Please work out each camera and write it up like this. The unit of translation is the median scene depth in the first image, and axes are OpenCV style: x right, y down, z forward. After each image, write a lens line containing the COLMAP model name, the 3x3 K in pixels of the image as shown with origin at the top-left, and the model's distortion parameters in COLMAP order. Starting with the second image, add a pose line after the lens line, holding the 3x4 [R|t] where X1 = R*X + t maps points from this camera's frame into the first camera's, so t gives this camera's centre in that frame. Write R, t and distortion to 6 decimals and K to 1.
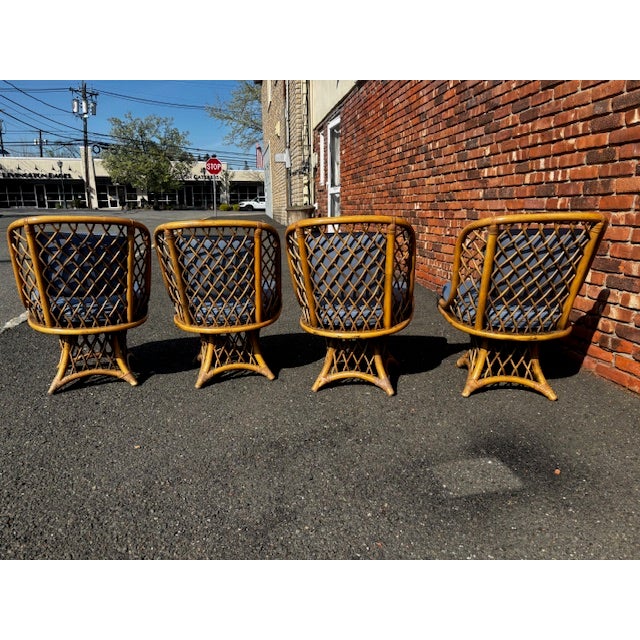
lens RADIAL K [[476.2, 0, 315.3], [0, 476.2, 320.1], [0, 0, 1]] dist [0.012616, -0.013149]
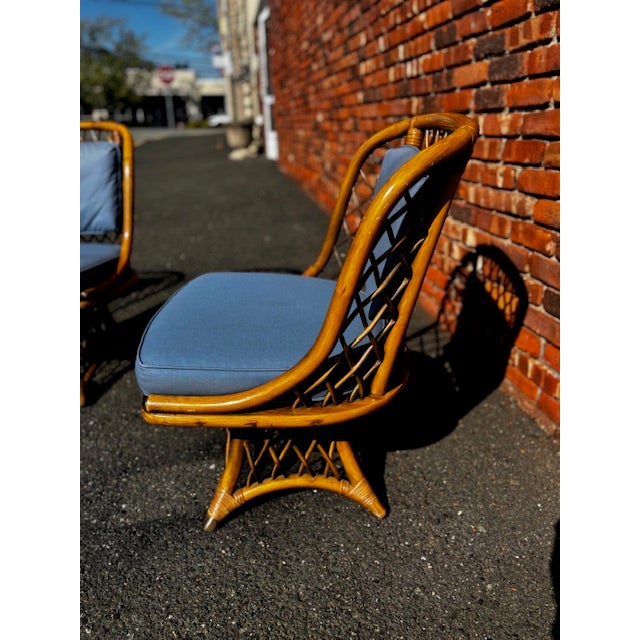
lens RADIAL K [[501.1, 0, 320.6], [0, 501.1, 321.4], [0, 0, 1]] dist [0.017421, -0.019330]
pose [[0.999373, -0.027548, 0.022251, 0.317089], [0.024071, 0.989324, 0.143729, -0.021571], [-0.025972, -0.143103, 0.989367, 0.149623]]
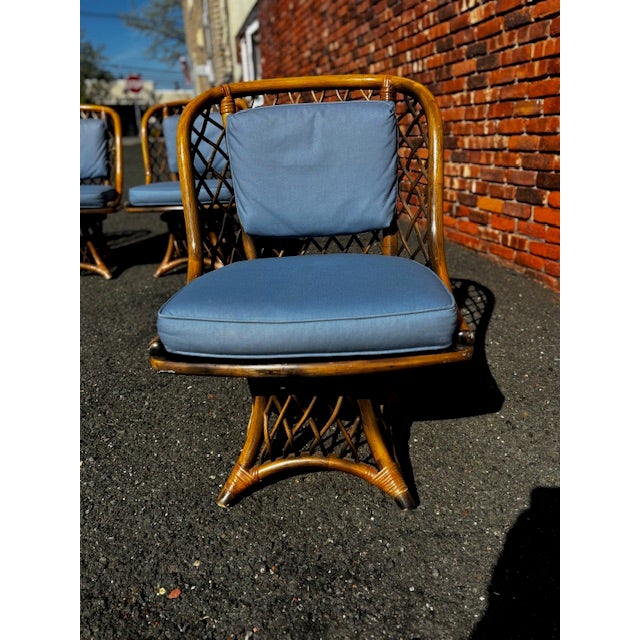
lens RADIAL K [[501.1, 0, 323.5], [0, 501.1, 316.5], [0, 0, 1]] dist [0.017421, -0.019330]
pose [[0.992629, -0.059280, 0.105708, 0.121742], [0.046609, 0.991854, 0.118549, 0.122648], [-0.111874, -0.112749, 0.987305, -0.191918]]
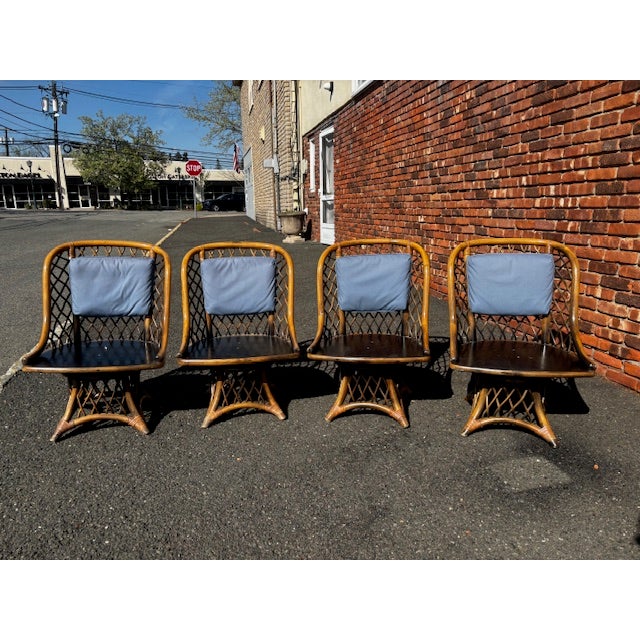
lens RADIAL K [[476.2, 0, 315.4], [0, 476.2, 317.7], [0, 0, 1]] dist [0.012616, -0.013149]
pose [[0.998394, -0.014253, 0.054823, -0.144271], [0.014345, 0.999896, -0.001302, -0.035539], [-0.054799, 0.002086, 0.998495, -0.085103]]
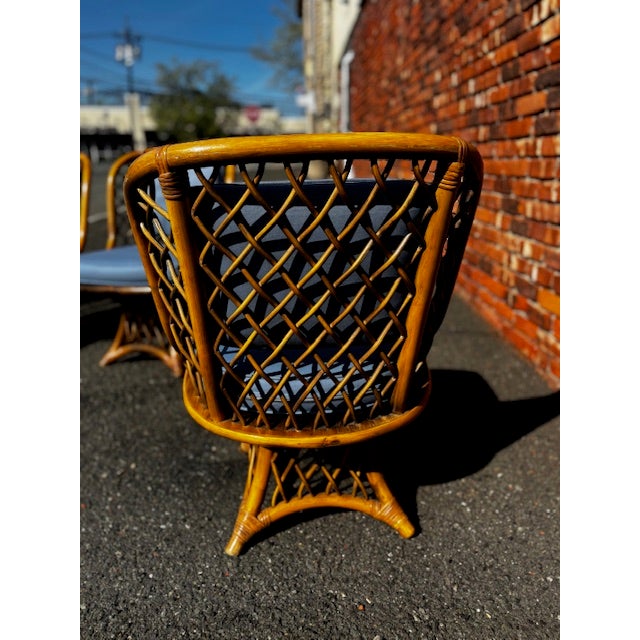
lens RADIAL K [[501.1, 0, 325.5], [0, 501.1, 323.5], [0, 0, 1]] dist [0.017421, -0.019330]
pose [[0.994653, 0.024076, -0.100431, 0.318162], [-0.015752, 0.996436, 0.082869, 0.018836], [0.102069, -0.080844, 0.991487, 0.062216]]
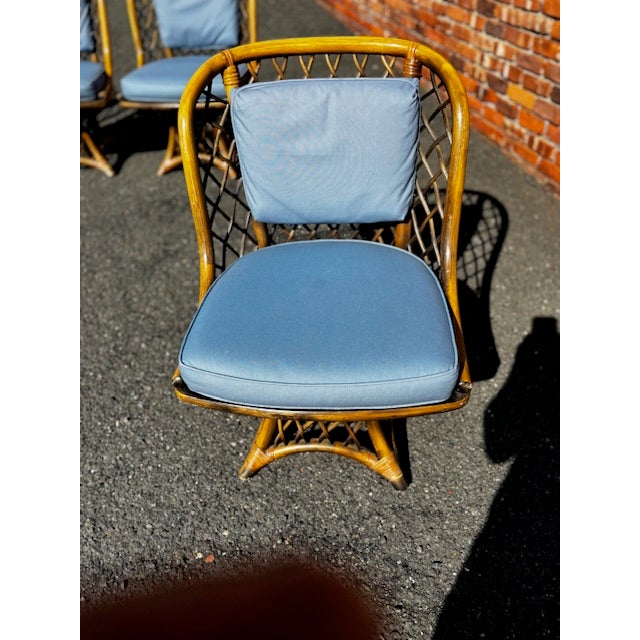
lens RADIAL K [[501.1, 0, 324.2], [0, 501.1, 316.7], [0, 0, 1]] dist [0.017421, -0.019330]
pose [[0.995162, -0.070164, 0.068766, 0.128011], [0.031929, 0.892944, 0.449035, -0.018226], [-0.092910, -0.444667, 0.890864, -0.165492]]
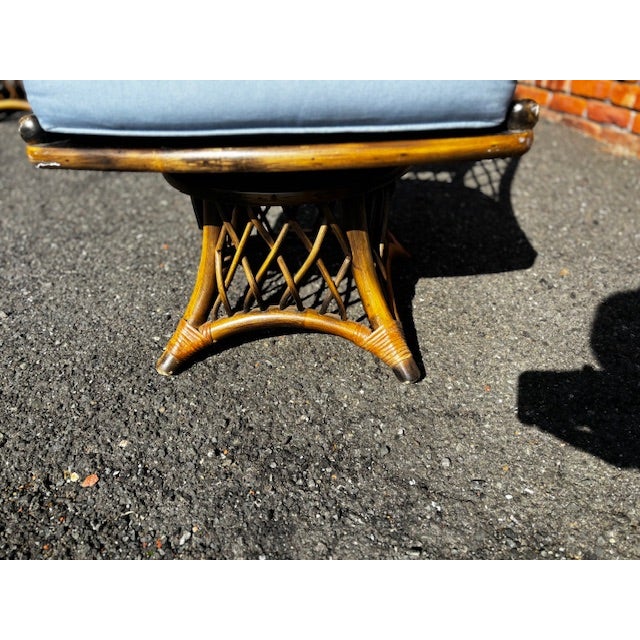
lens RADIAL K [[501.1, 0, 316.7], [0, 501.1, 314.8], [0, 0, 1]] dist [0.017421, -0.019330]
pose [[0.994316, -0.060229, 0.087795, 0.140695], [0.028324, 0.944535, 0.327187, 0.182965], [-0.102631, -0.322841, 0.940872, -0.093514]]
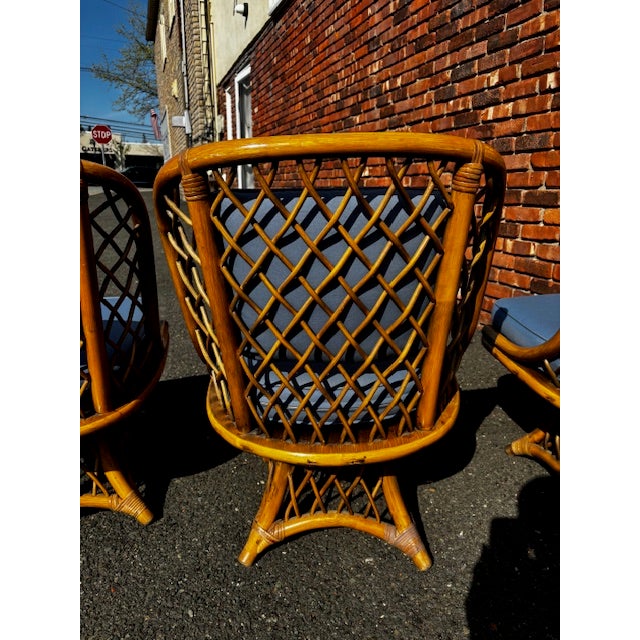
lens RADIAL K [[476.2, 0, 314.9], [0, 476.2, 323.9], [0, 0, 1]] dist [0.012616, -0.013149]
pose [[0.982667, -0.036093, 0.181832, -0.010124], [0.027592, 0.998414, 0.049063, -0.073355], [-0.183314, -0.043196, 0.982105, 0.477259]]
